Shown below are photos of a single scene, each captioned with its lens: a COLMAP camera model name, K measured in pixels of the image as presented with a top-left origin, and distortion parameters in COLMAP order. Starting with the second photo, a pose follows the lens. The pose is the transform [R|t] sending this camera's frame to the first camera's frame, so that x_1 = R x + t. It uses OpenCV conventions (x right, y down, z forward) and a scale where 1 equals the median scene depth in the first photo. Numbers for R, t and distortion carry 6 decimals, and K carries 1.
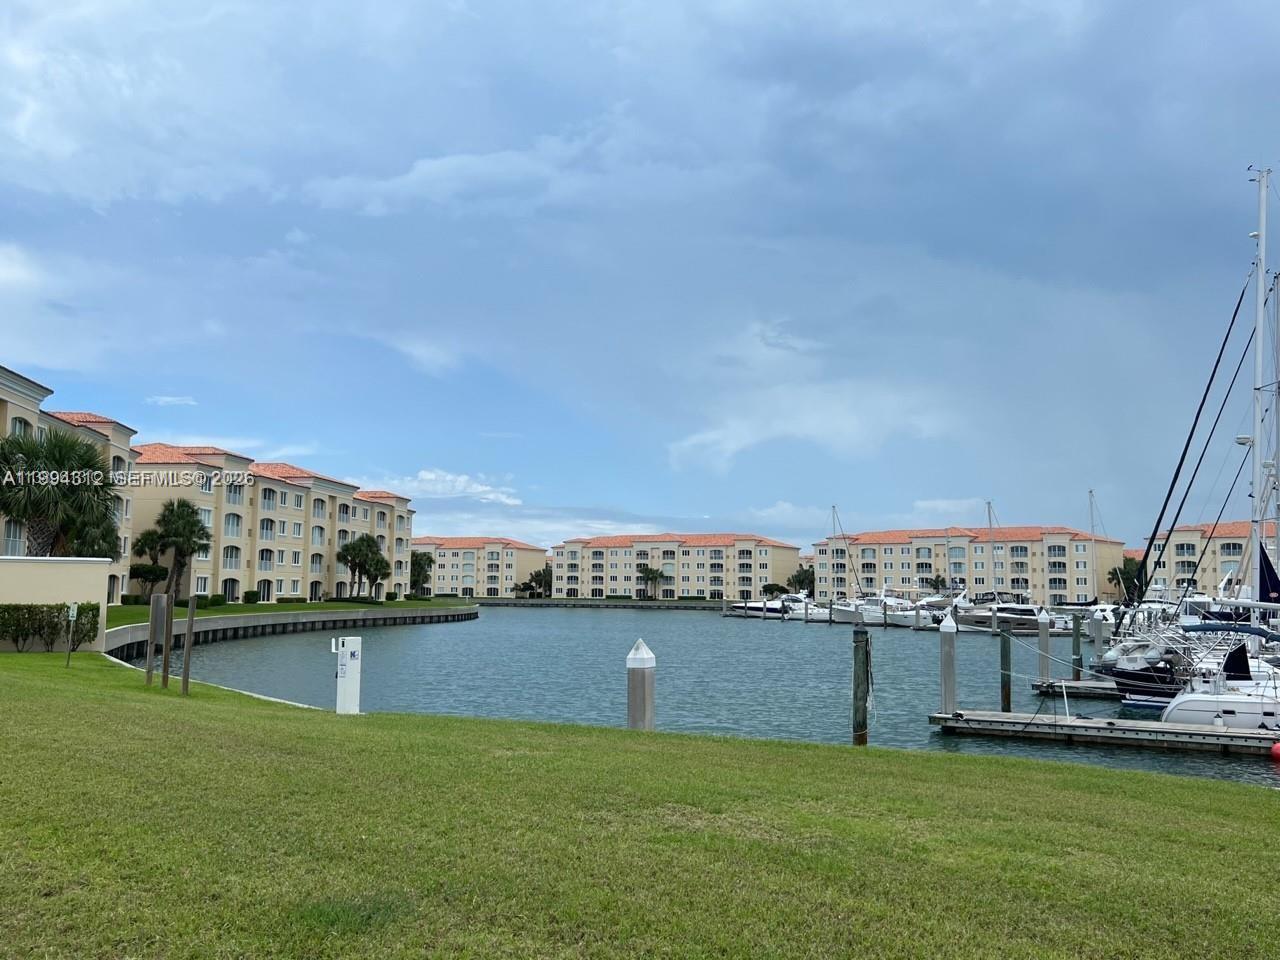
lens RADIAL K [[1153.8, 0, 640.3], [0, 1153.8, 542.8], [0, 0, 1]] dist [0.062341, -0.000978]
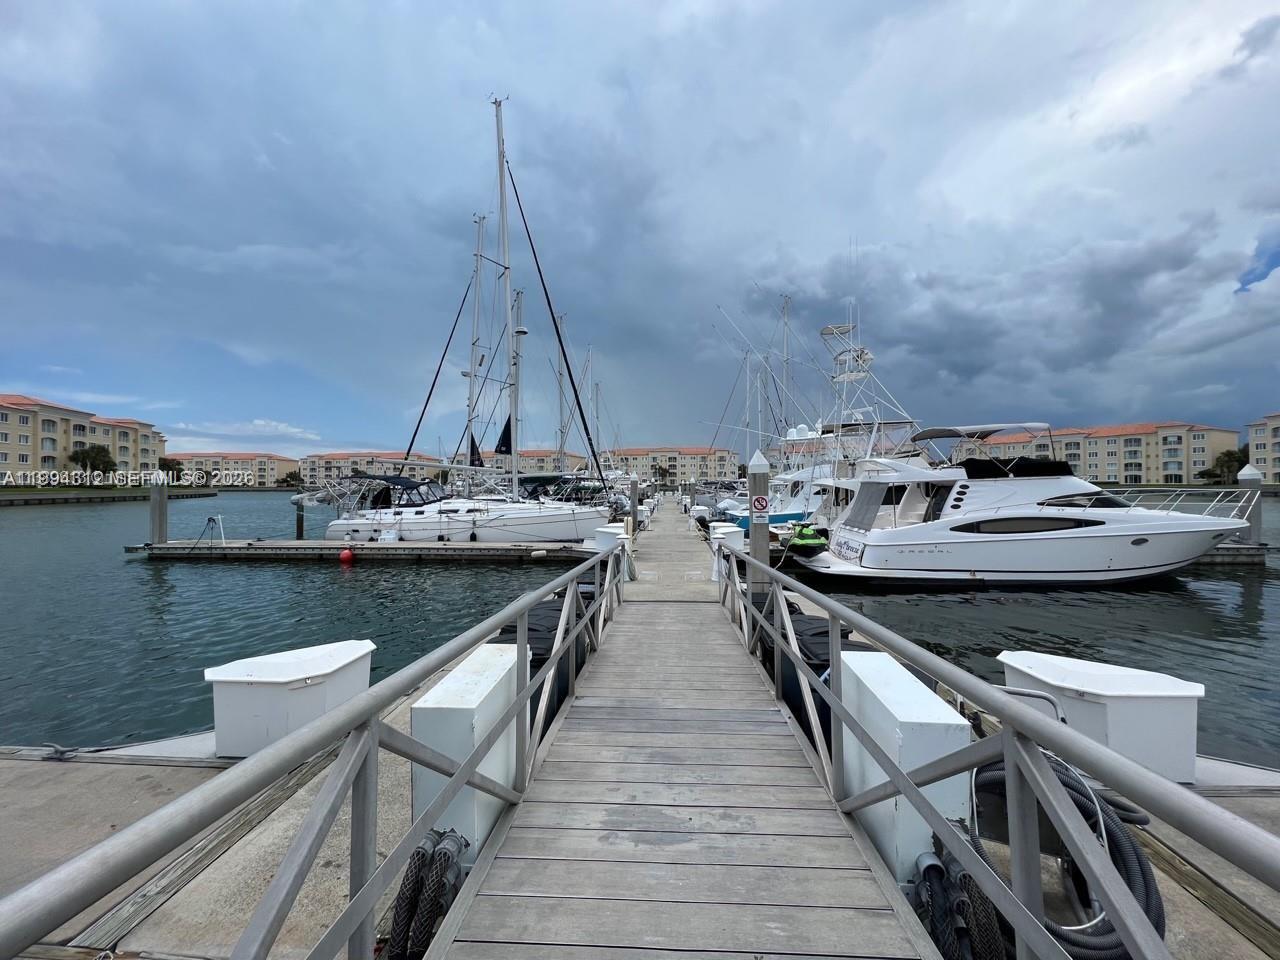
lens RADIAL K [[516.1, 0, 640.0], [0, 516.1, 480.0], [0, 0, 1]] dist [0.000971, 0.000016]
pose [[0.908626, -0.009728, 0.417498, 0.133109], [-0.004823, 0.999418, 0.033784, 0.013009], [-0.417583, -0.032711, 0.908050, 0.058498]]
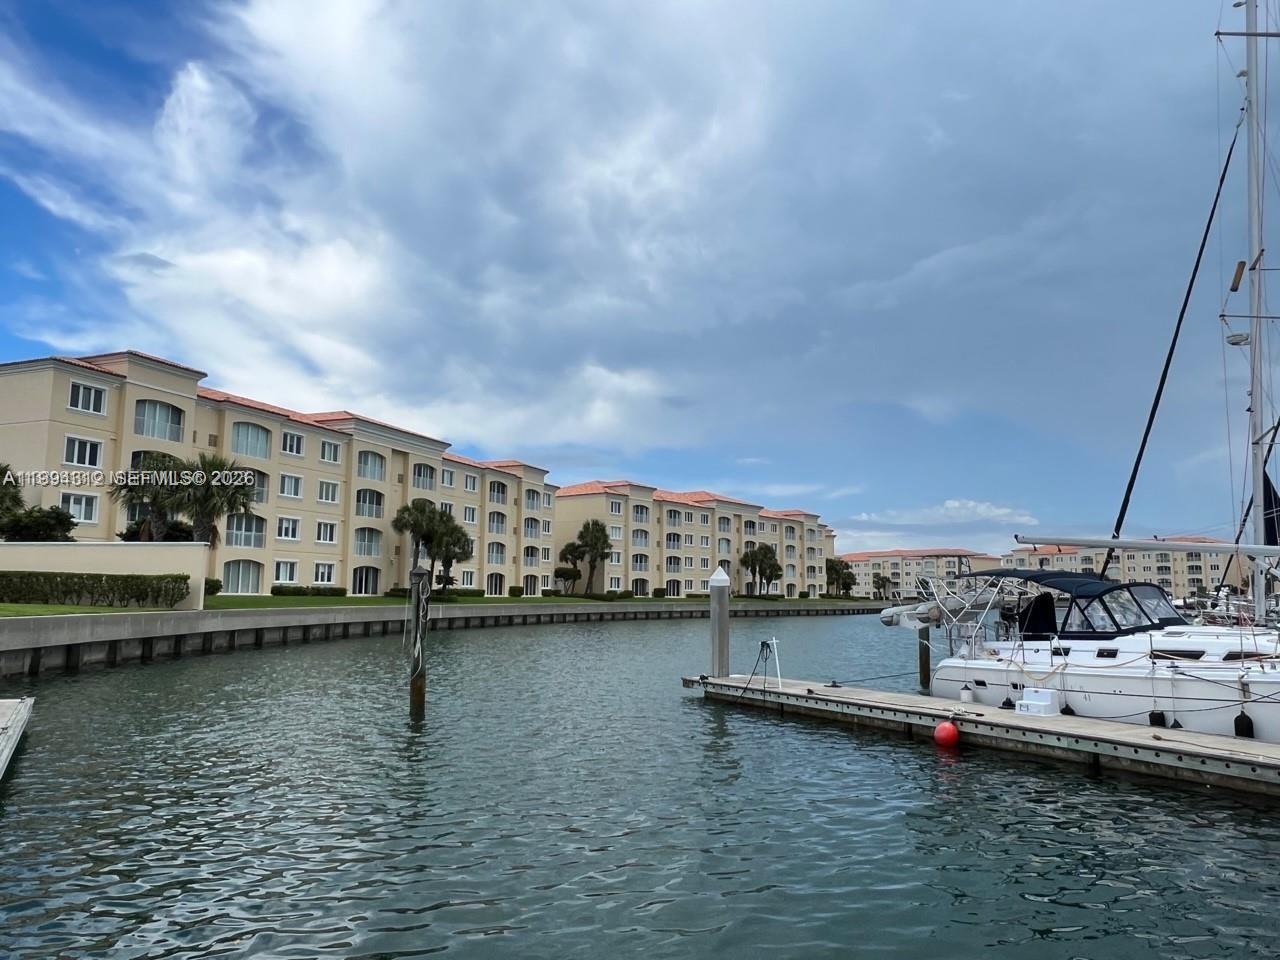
lens RADIAL K [[895.3, 0, 640.0], [0, 895.3, 480.0], [0, 0, 1]] dist [-0.002357, 0.000580]
pose [[0.855056, -0.071704, -0.513554, 0.147541], [0.024011, 0.994806, -0.098920, 0.015946], [0.517979, 0.072251, 0.852336, 0.093742]]
